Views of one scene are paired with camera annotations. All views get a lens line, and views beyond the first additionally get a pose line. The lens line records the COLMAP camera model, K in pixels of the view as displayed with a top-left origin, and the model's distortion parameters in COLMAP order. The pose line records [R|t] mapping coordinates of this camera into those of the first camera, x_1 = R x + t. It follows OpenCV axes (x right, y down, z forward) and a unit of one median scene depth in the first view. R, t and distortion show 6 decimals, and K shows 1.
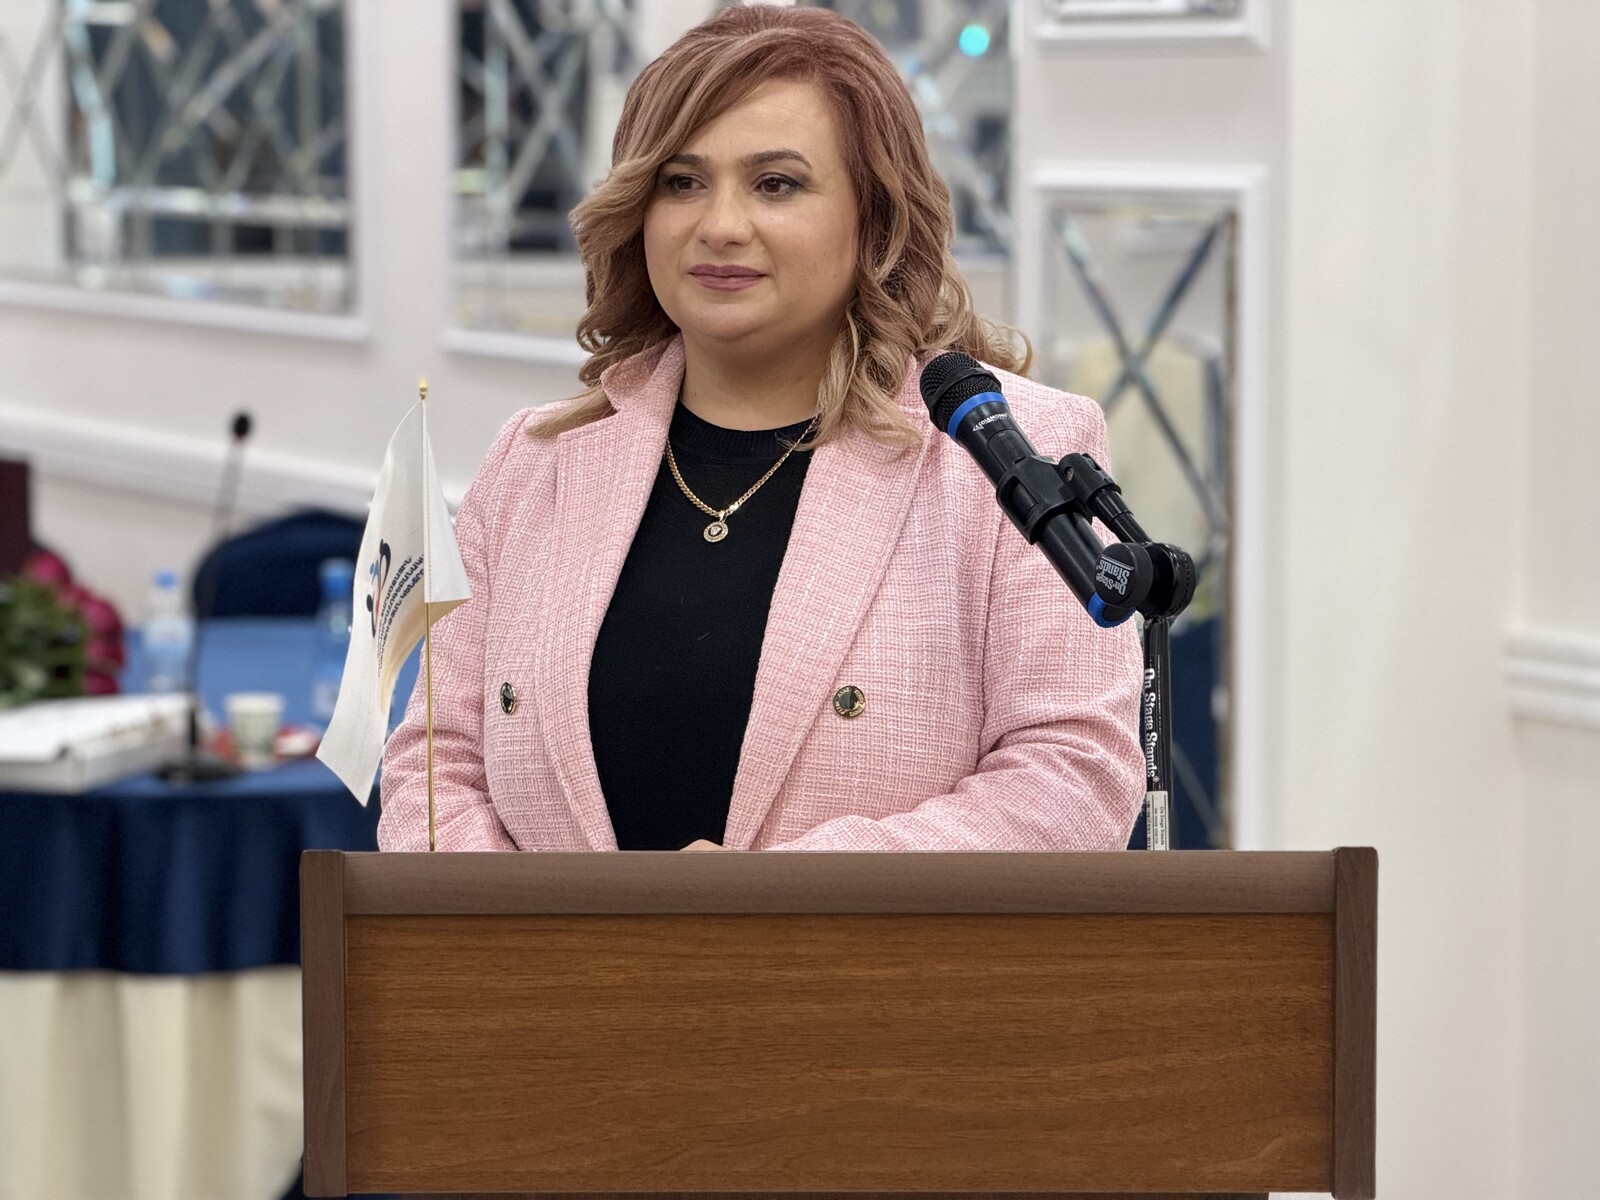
lens RADIAL K [[4931.2, 0, 800.0], [0, 4931.2, 600.0], [0, 0, 1]] dist [-0.064594, 12.652954]
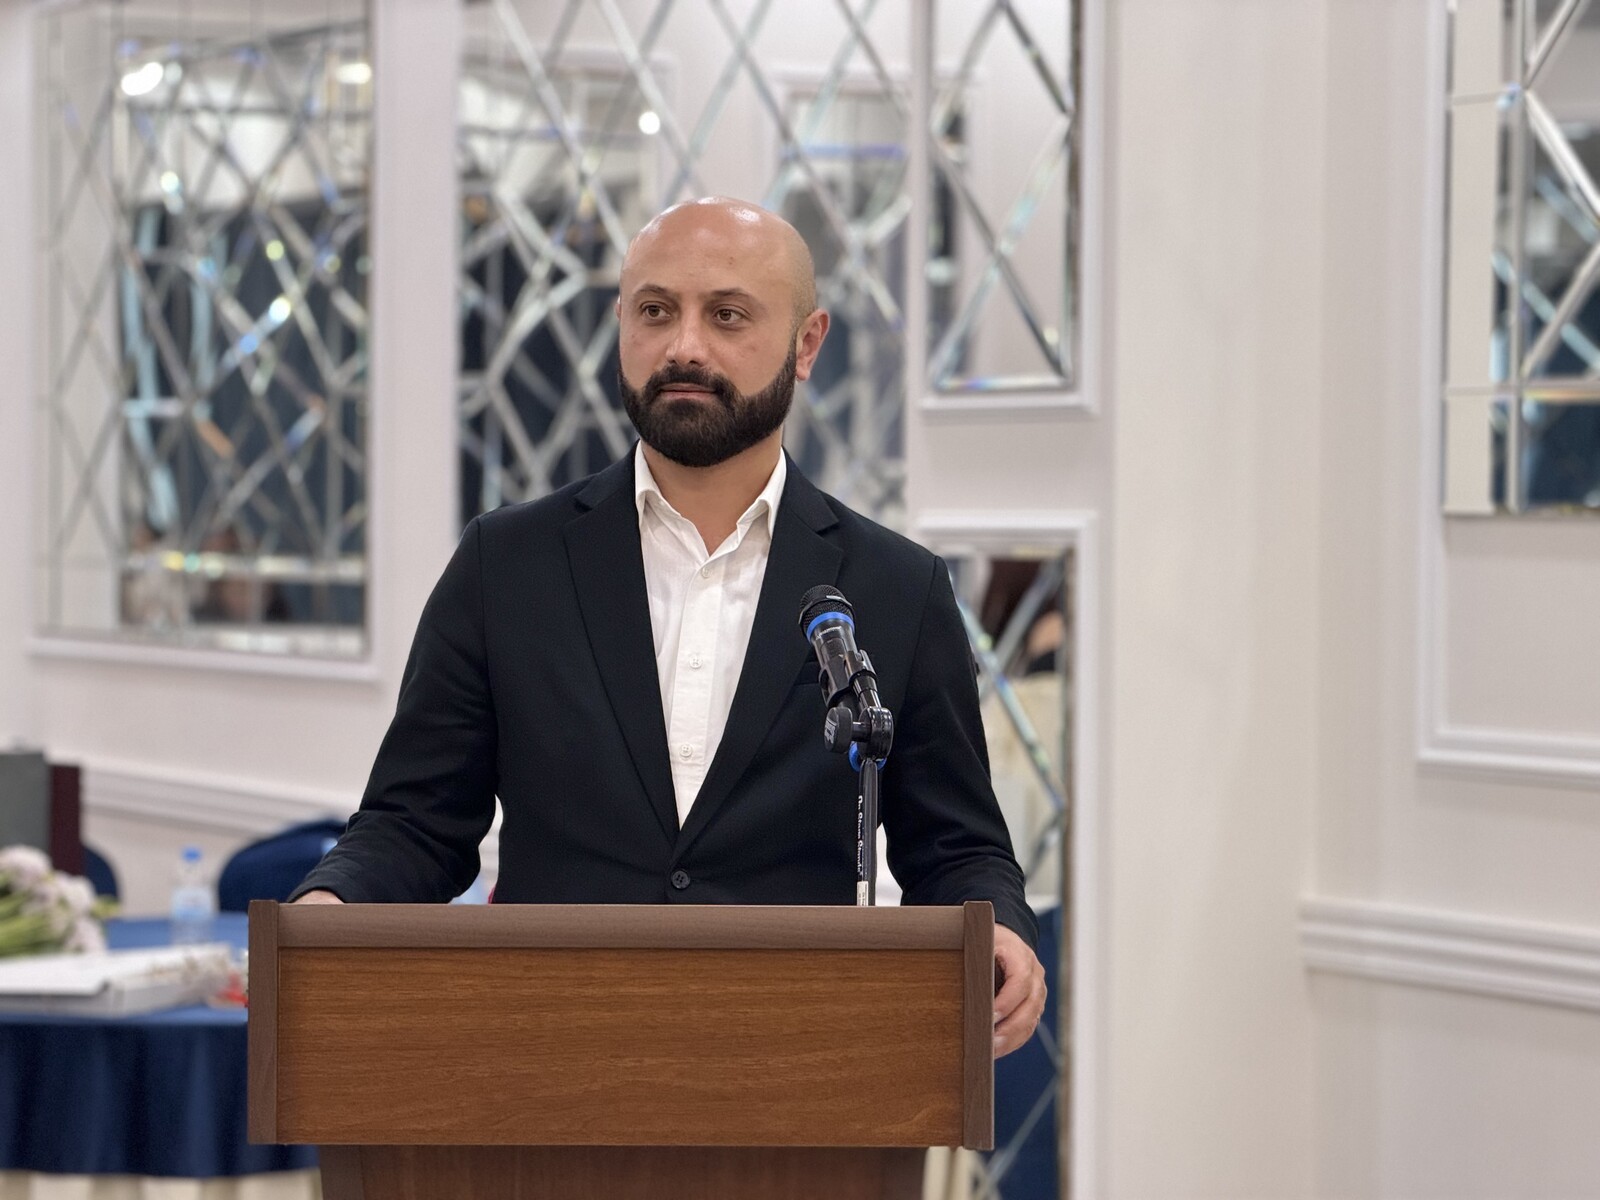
lens RADIAL K [[4771.4, 0, 800.0], [0, 4771.4, 600.0], [0, 0, 1]] dist [0.130284, 7.327703]
pose [[0.999951, 0.005552, -0.008138, 0.070695], [-0.006224, 0.996362, -0.084996, 0.080221], [0.007637, 0.085042, 0.996348, -0.401234]]
